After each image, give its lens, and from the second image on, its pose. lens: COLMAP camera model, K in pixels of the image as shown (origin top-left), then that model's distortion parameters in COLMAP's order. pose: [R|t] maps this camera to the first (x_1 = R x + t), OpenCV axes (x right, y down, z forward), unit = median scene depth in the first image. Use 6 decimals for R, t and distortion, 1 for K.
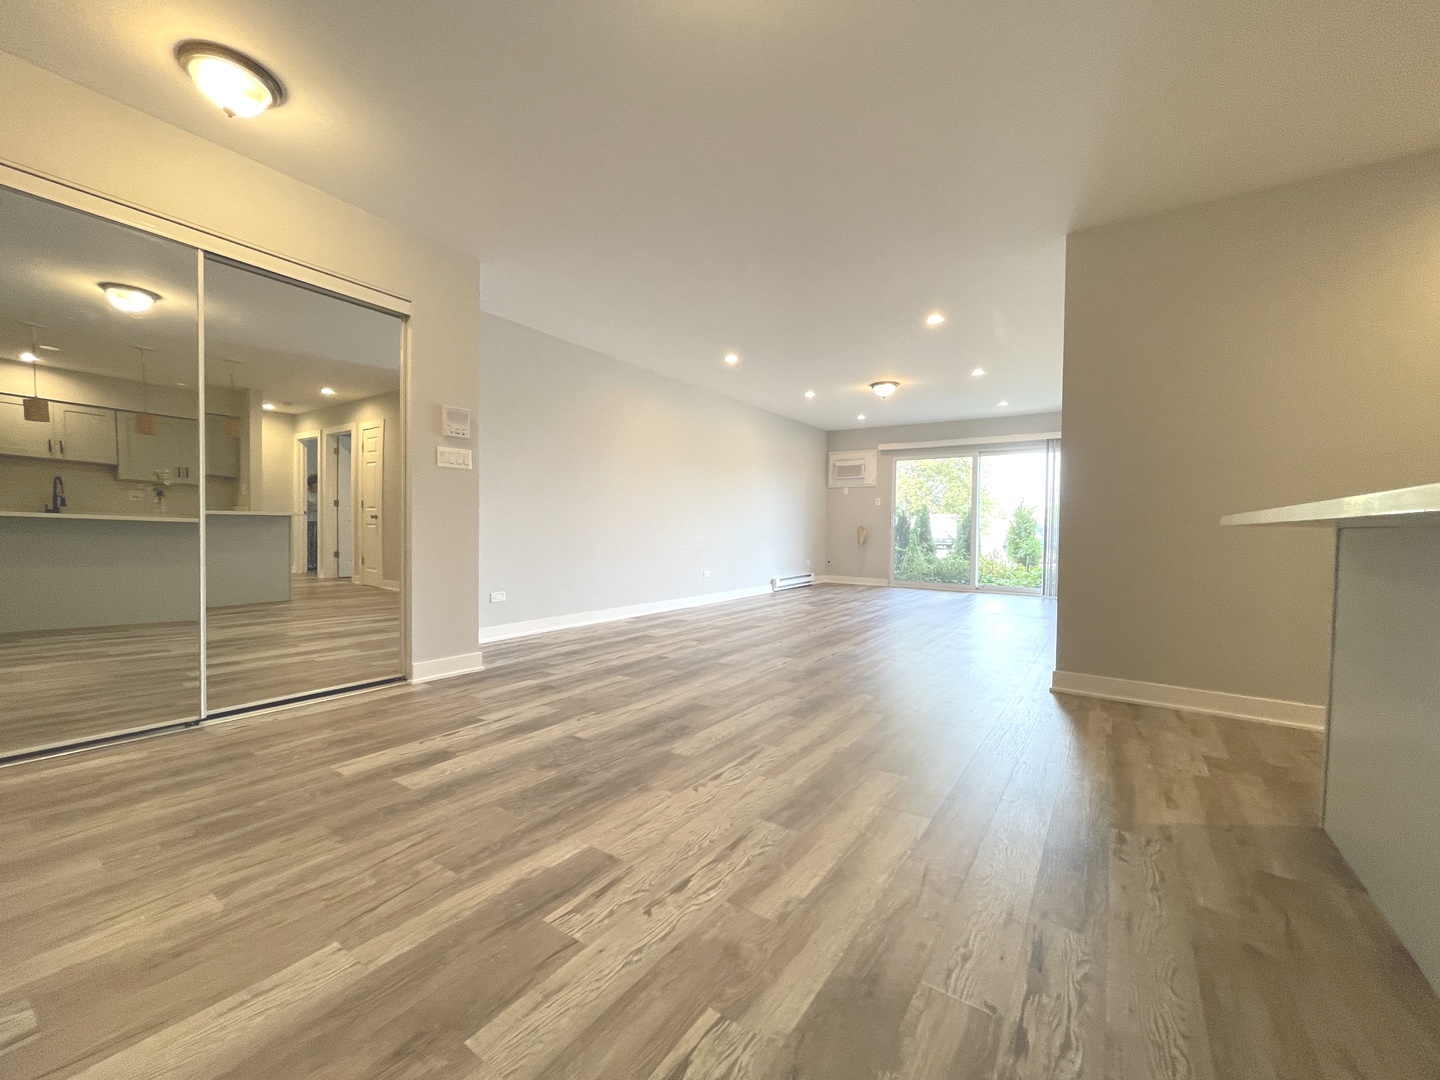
lens RADIAL K [[579.7, 0, 719.6], [0, 579.7, 540.0], [0, 0, 1]] dist [0.001328, 0.000223]
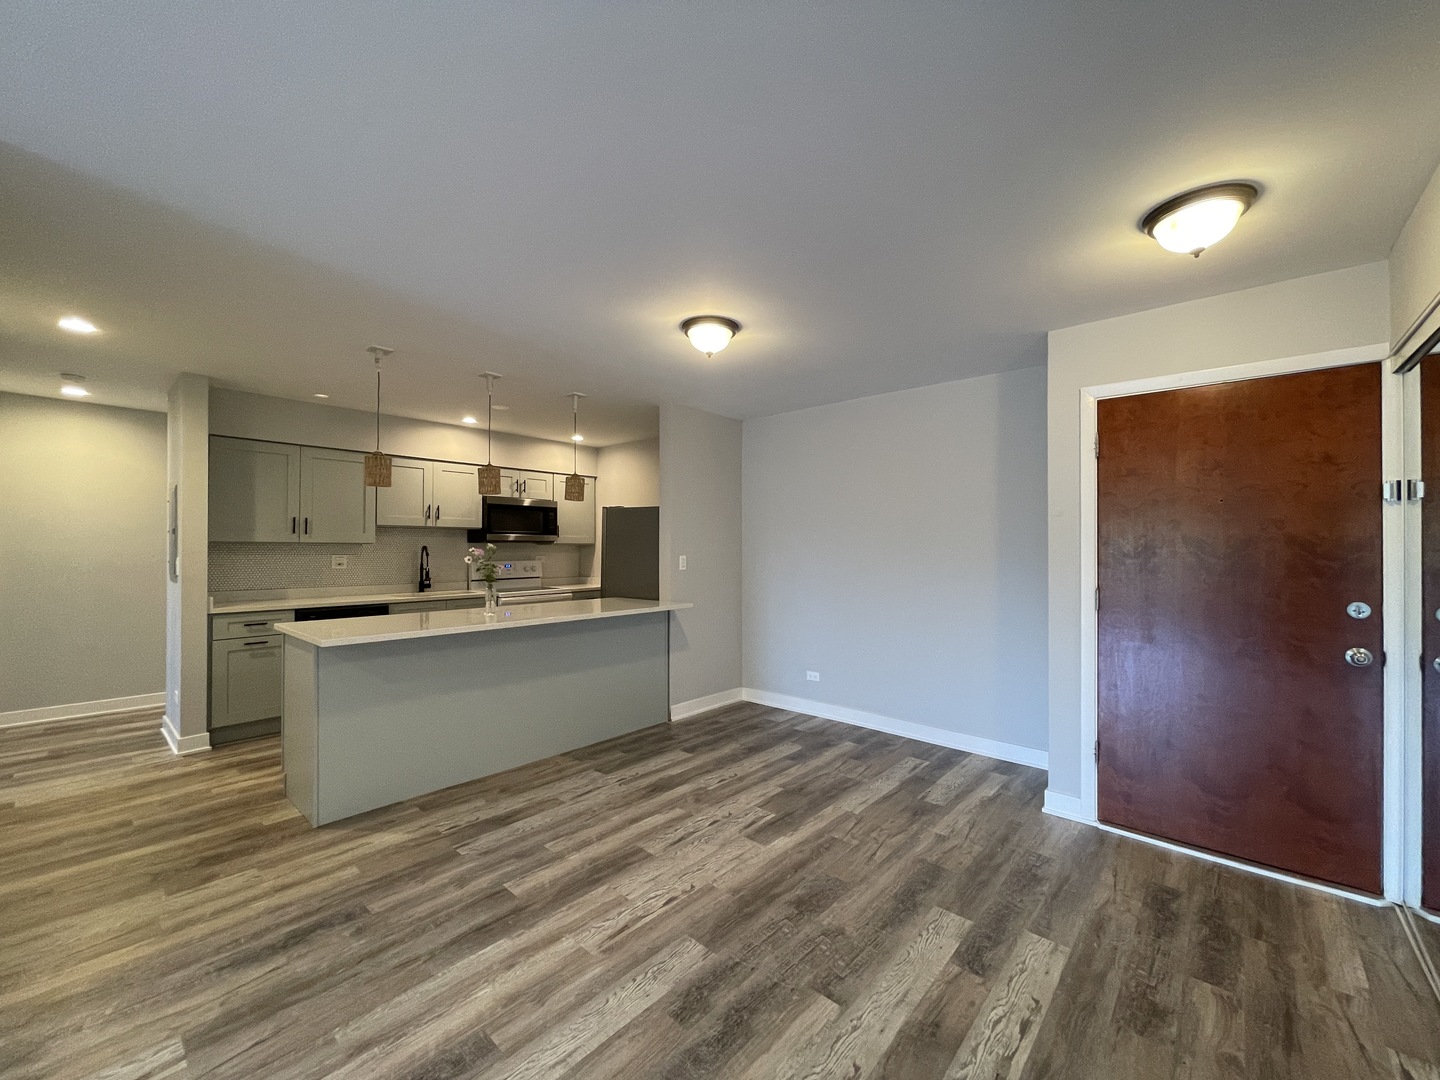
lens RADIAL K [[579.7, 0, 720.9], [0, 579.7, 541.8], [0, 0, 1]] dist [0.001328, 0.000223]
pose [[-0.991930, -0.016527, 0.125702, -0.270562], [-0.014807, 0.999784, 0.014608, -0.340423], [-0.125916, 0.012629, -0.991960, 2.466497]]
